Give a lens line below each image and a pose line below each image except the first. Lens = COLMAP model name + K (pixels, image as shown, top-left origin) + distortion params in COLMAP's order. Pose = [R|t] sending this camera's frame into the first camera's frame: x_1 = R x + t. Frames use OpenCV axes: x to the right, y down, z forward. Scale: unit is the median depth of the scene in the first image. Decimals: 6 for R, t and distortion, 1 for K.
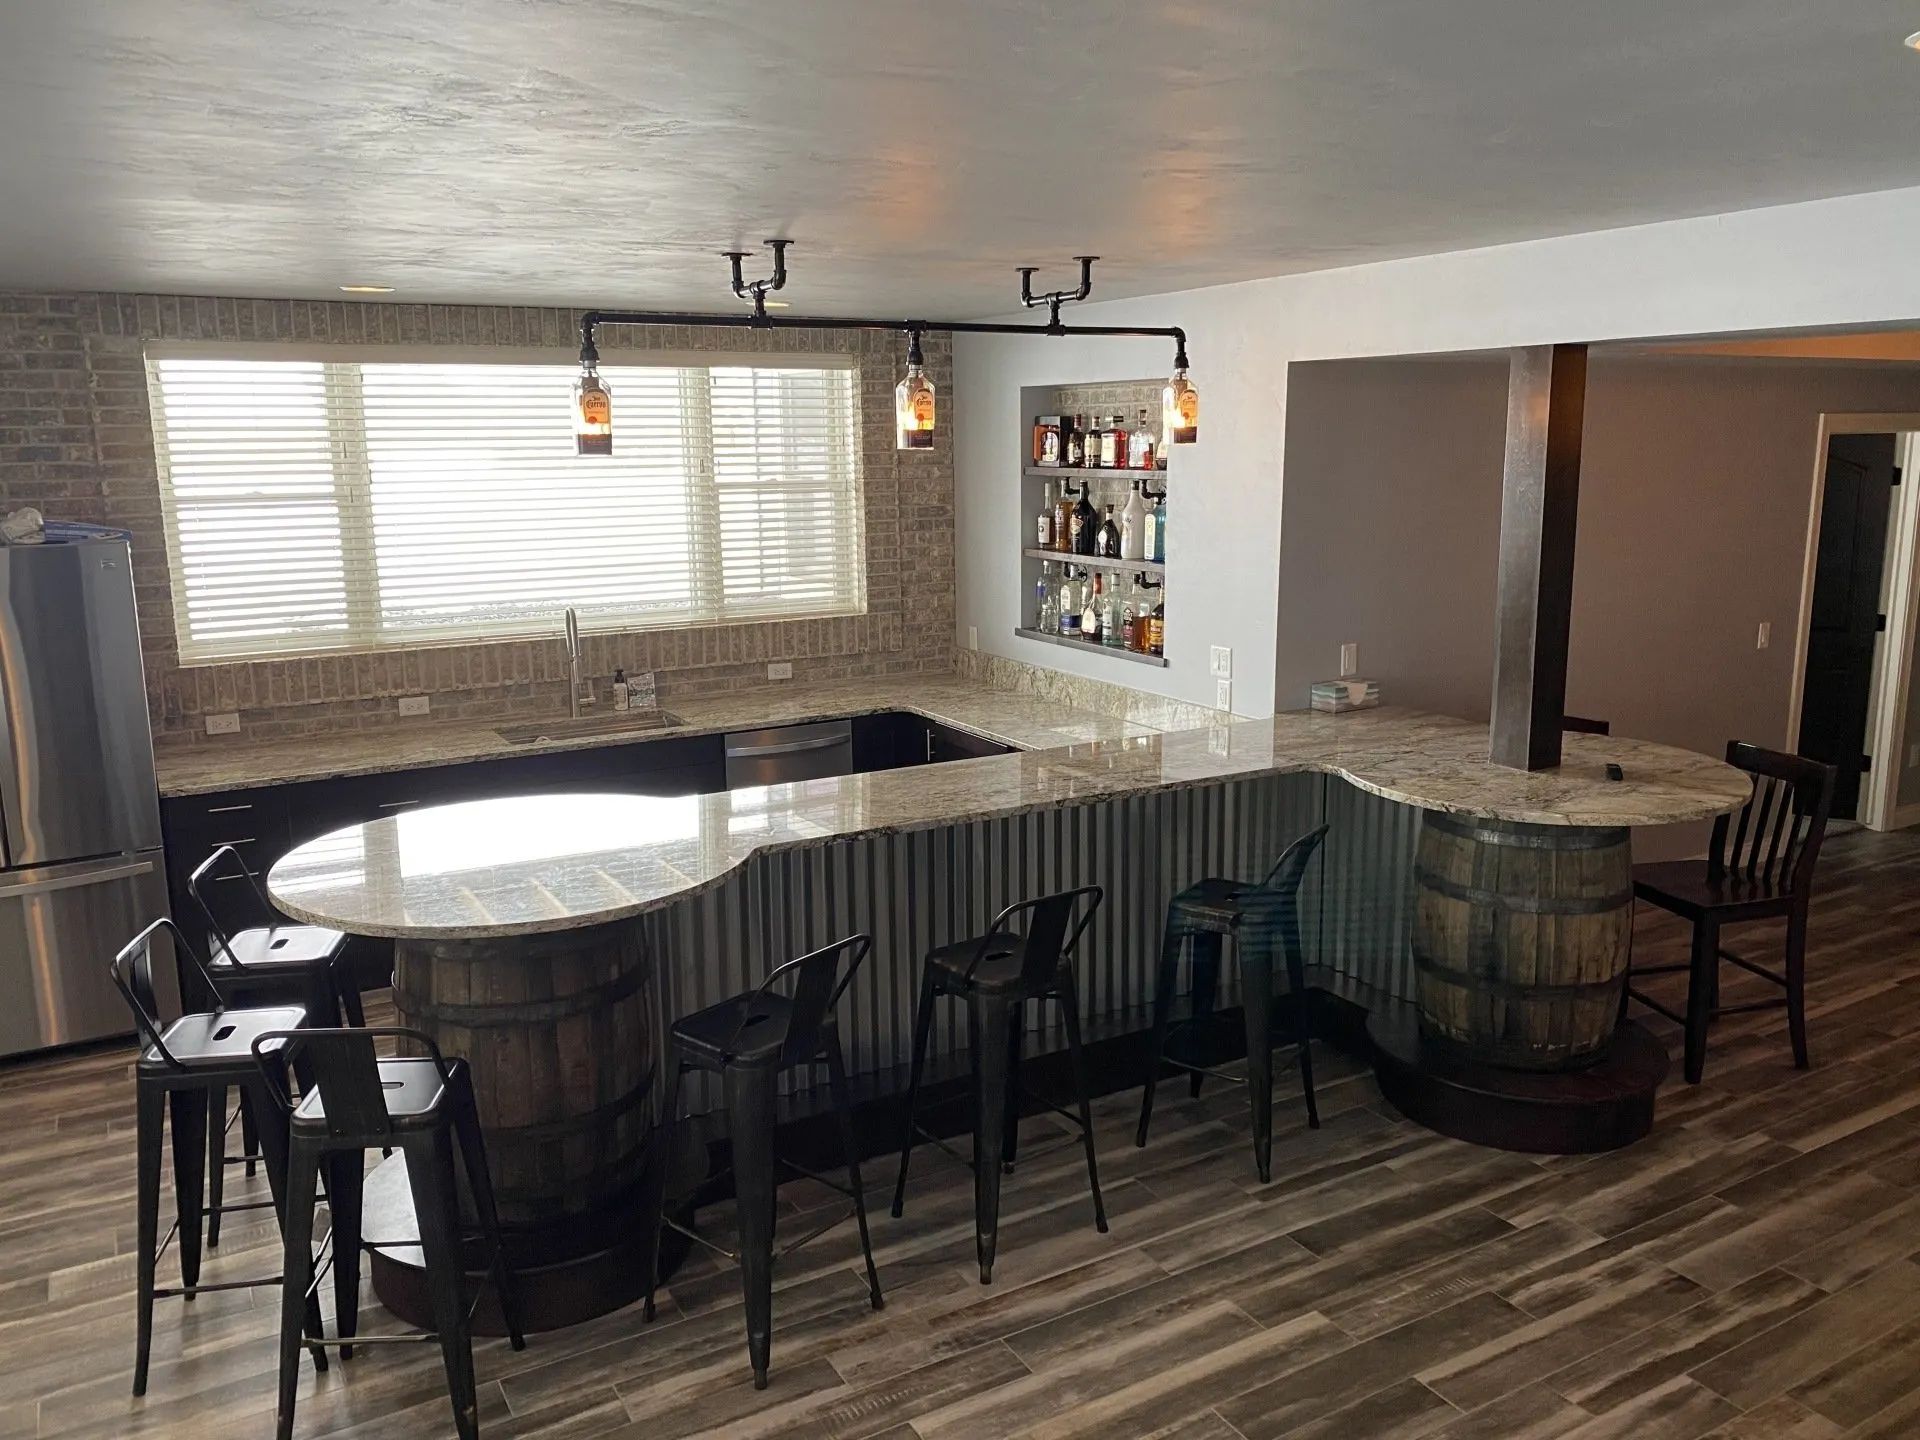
lens RADIAL K [[1461.2, 0, 960.1], [0, 1461.2, 717.1], [0, 0, 1]] dist [0.026704, -0.013057]
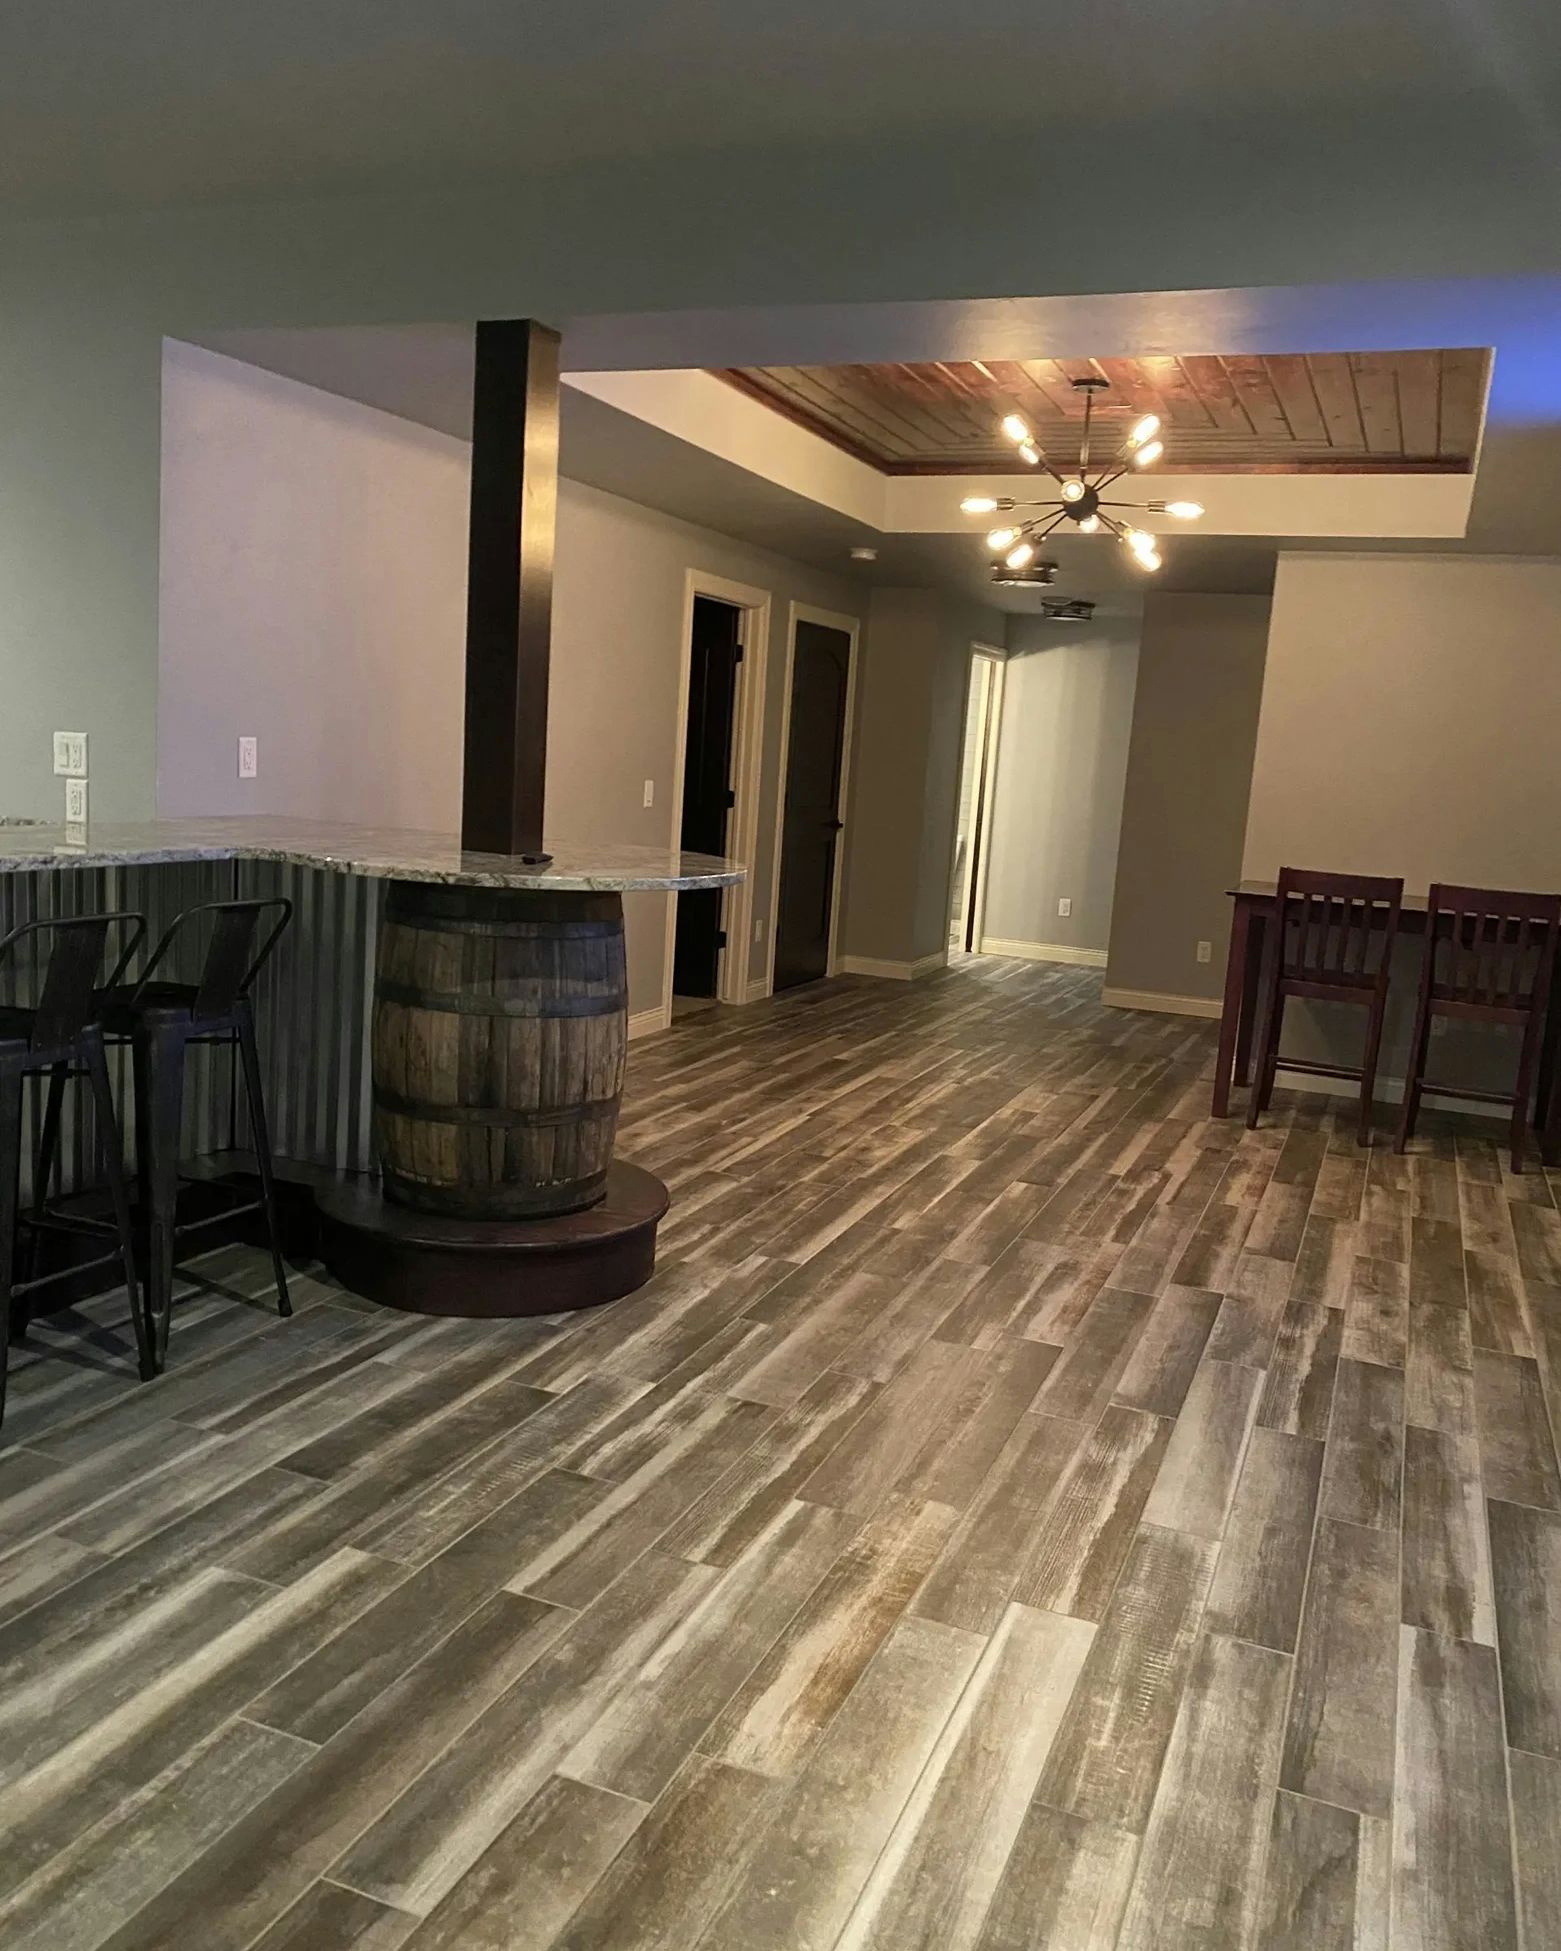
lens RADIAL K [[1570.3, 0, 781.2], [0, 1570.3, 967.6], [0, 0, 1]] dist [-0.007981, -0.024328]
pose [[0.783339, -0.022622, 0.621183, -0.046118], [0.040619, 0.999064, -0.014840, 0.136866], [-0.620266, 0.036857, 0.783525, 0.258169]]
